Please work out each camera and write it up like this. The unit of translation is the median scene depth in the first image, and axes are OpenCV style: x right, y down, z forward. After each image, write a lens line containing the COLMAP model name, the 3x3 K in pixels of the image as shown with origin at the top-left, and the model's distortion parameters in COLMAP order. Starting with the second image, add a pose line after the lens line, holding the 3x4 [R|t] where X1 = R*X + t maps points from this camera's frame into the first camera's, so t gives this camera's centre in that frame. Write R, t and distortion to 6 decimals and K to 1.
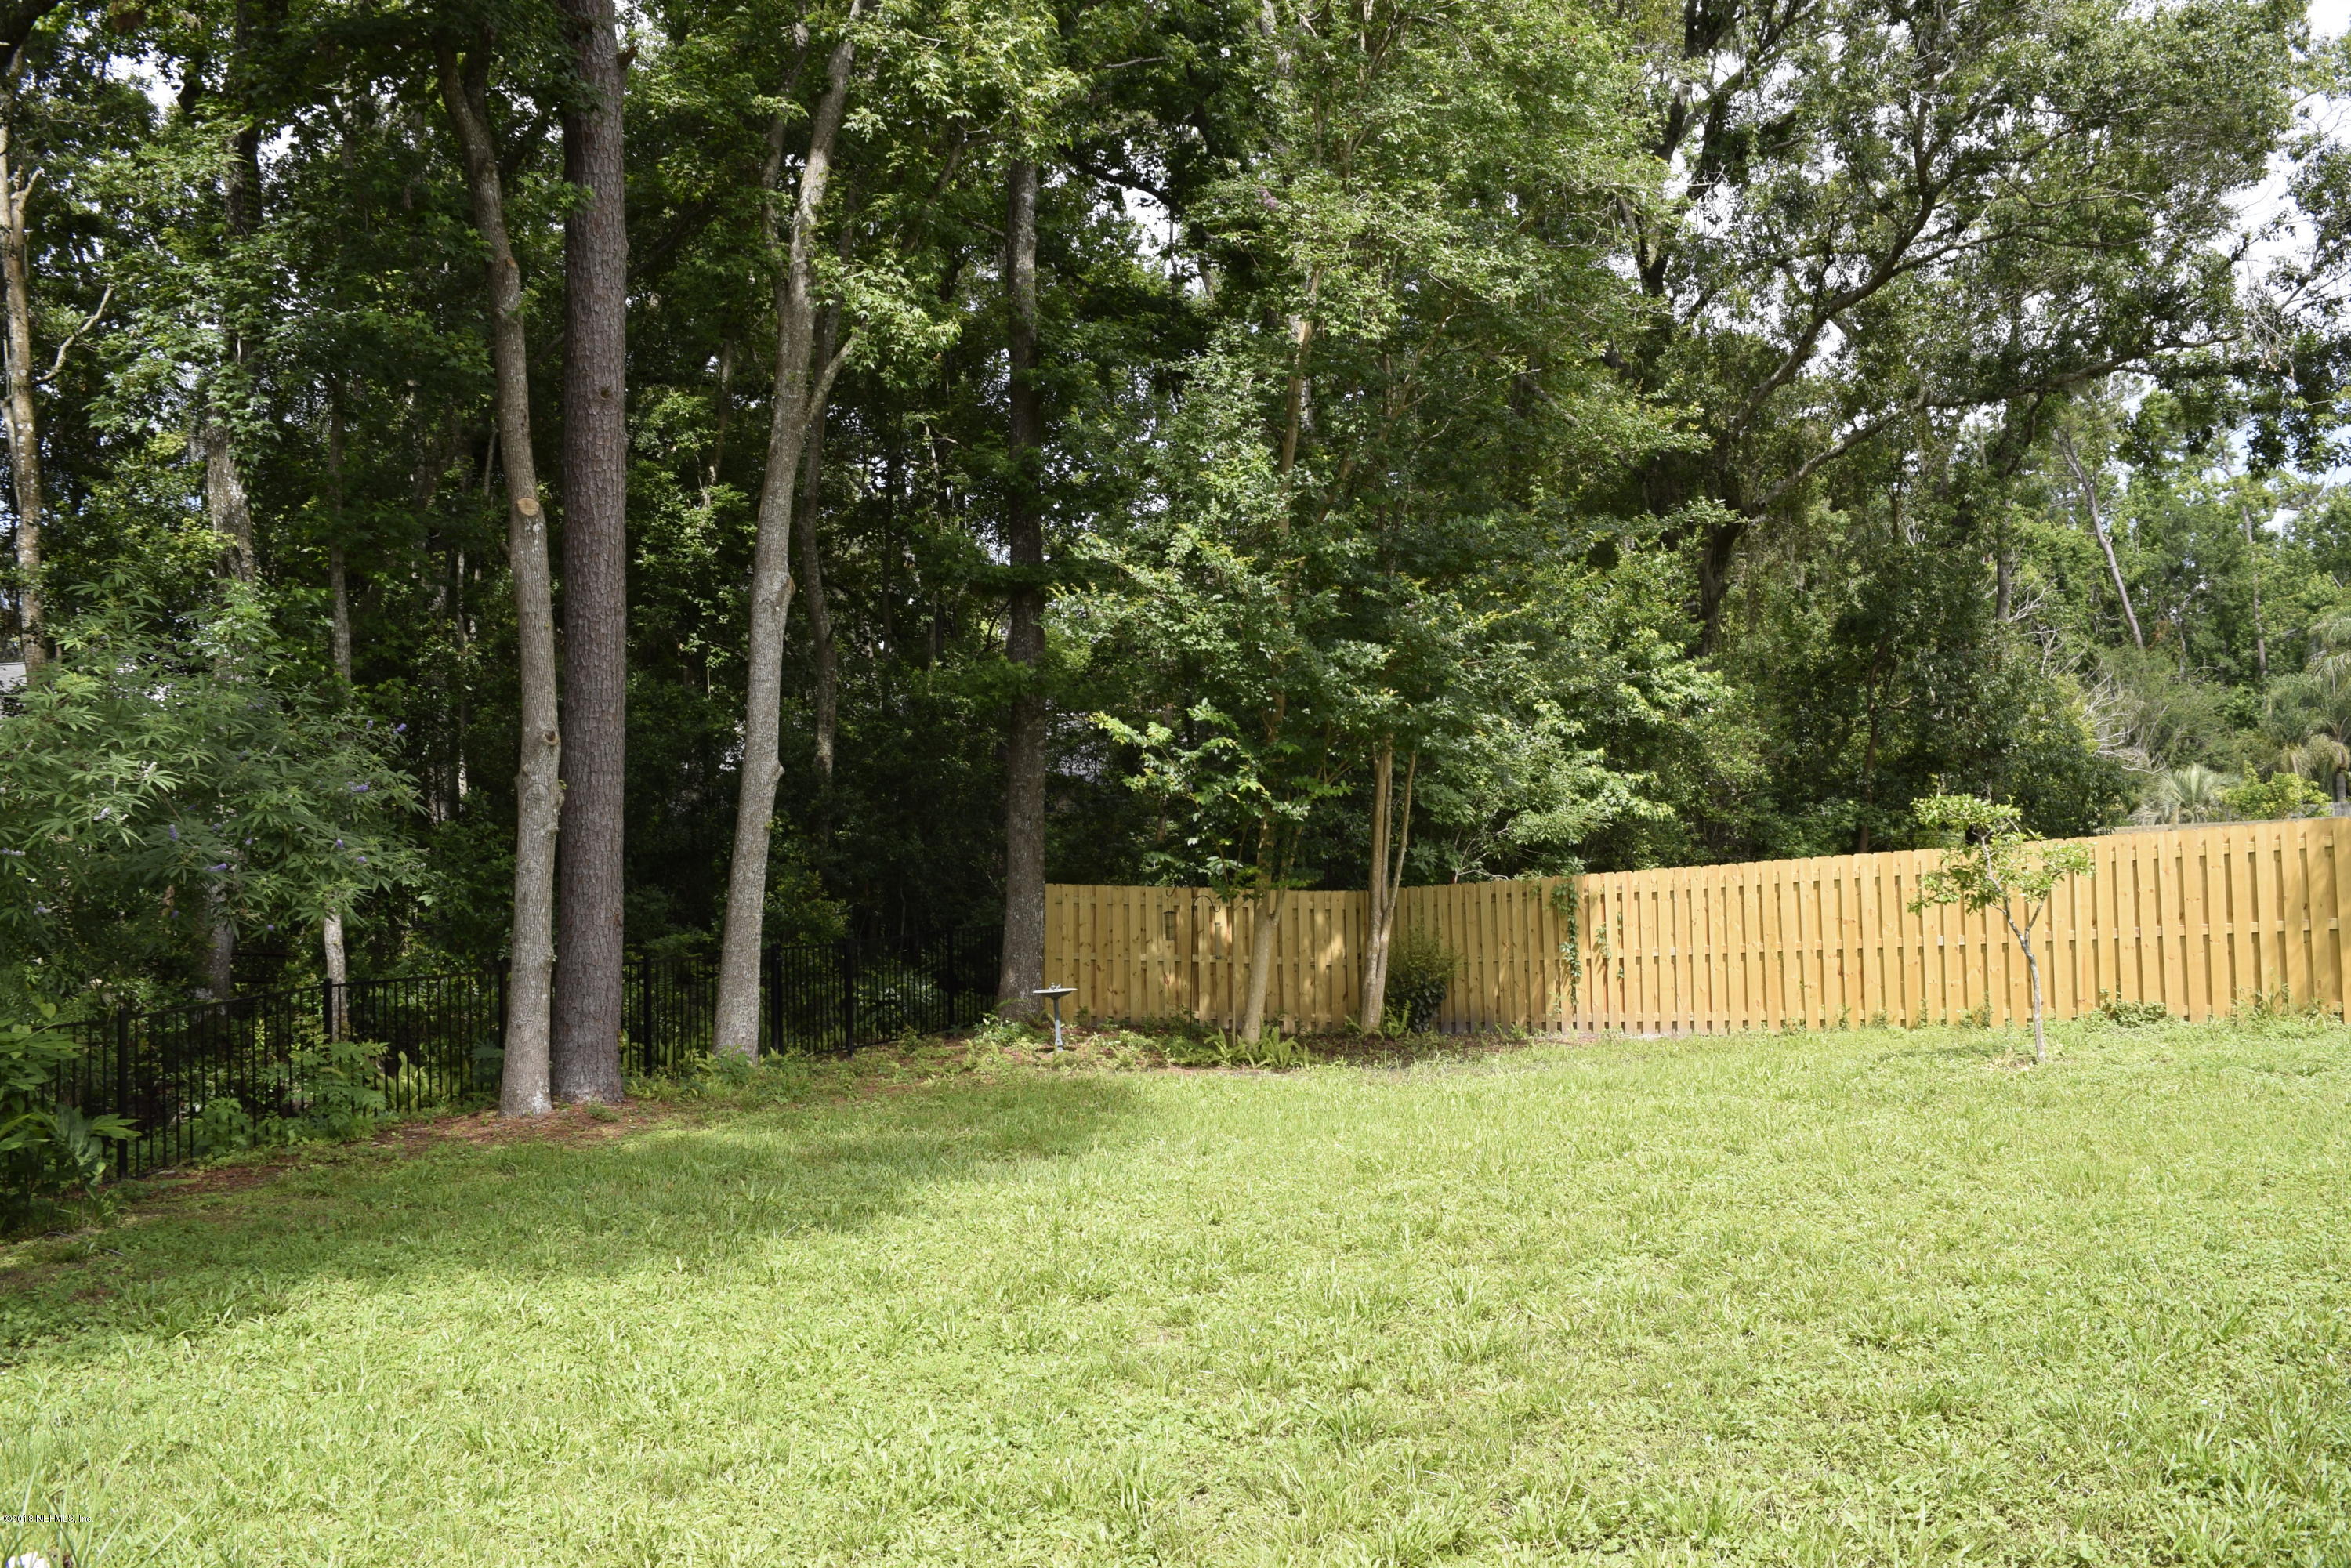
lens RADIAL K [[1866.2, 0, 1175.5], [0, 1866.2, 784.0], [0, 0, 1]] dist [-0.071363, 0.001780]
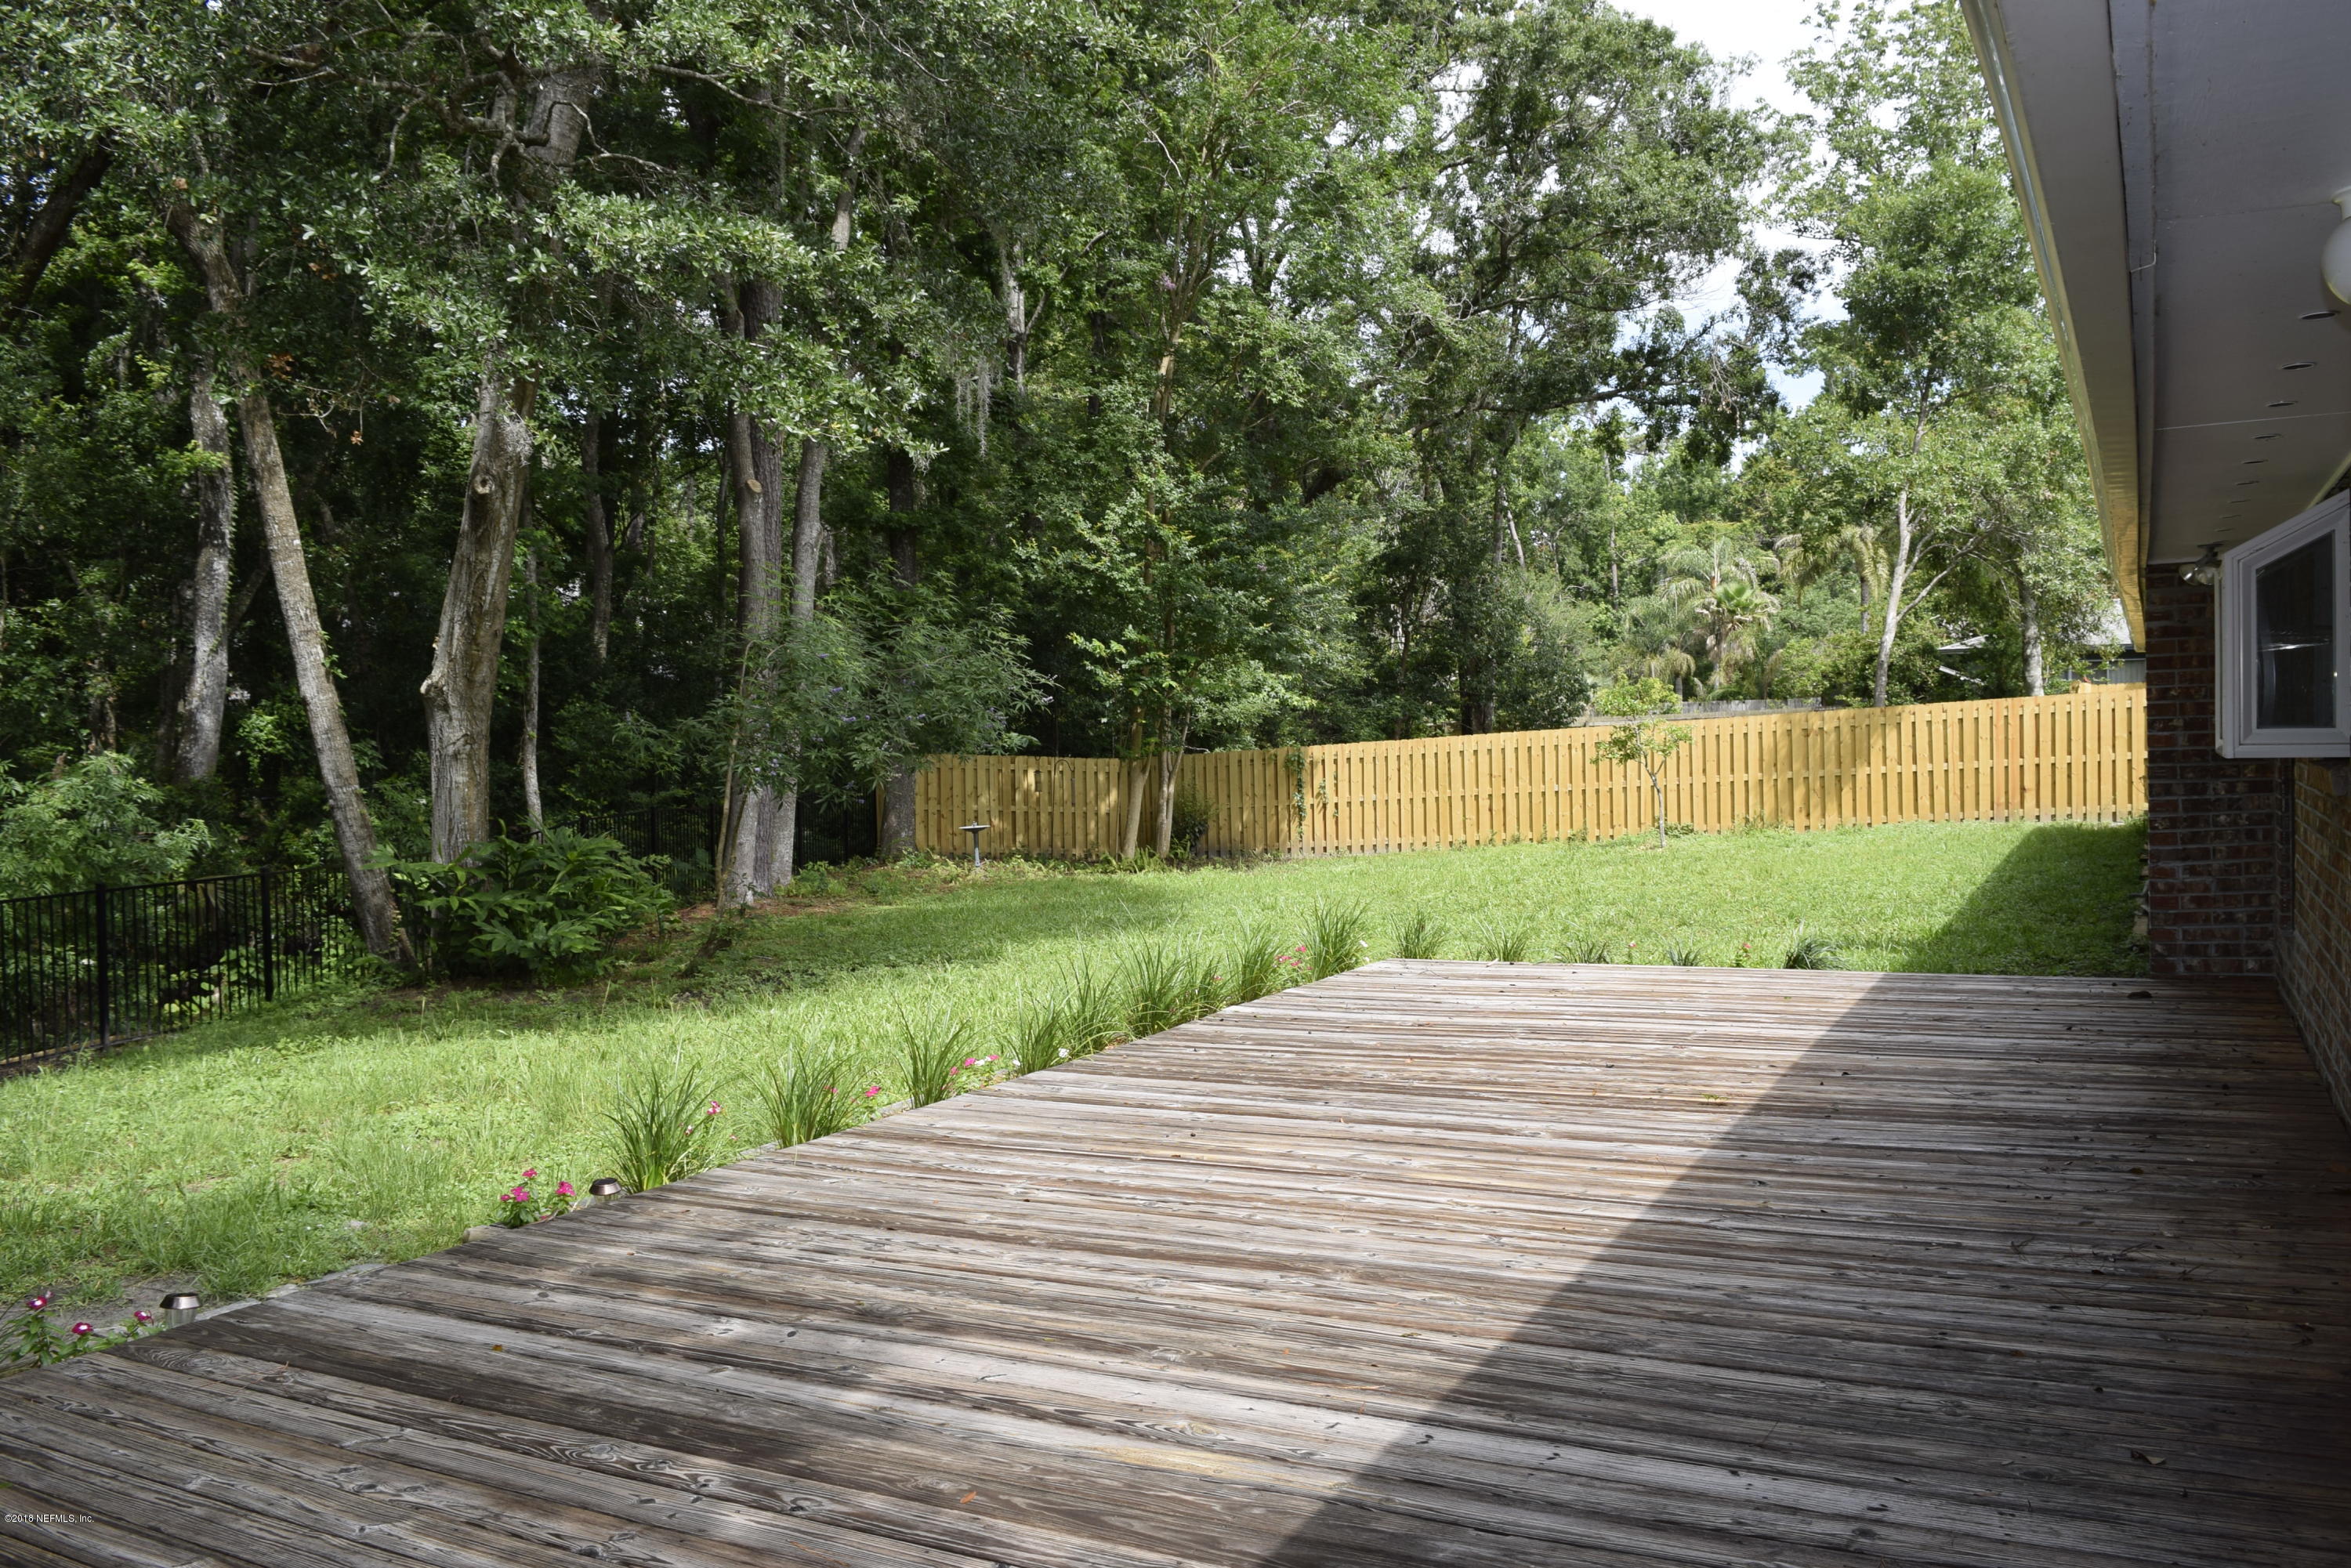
lens RADIAL K [[1866.2, 0, 1175.5], [0, 1866.2, 784.0], [0, 0, 1]] dist [-0.071363, 0.001780]
pose [[0.946542, -0.002671, 0.322569, -0.351622], [-0.016841, 0.998193, 0.057685, -0.004056], [-0.322140, -0.060034, 0.944787, -0.345545]]
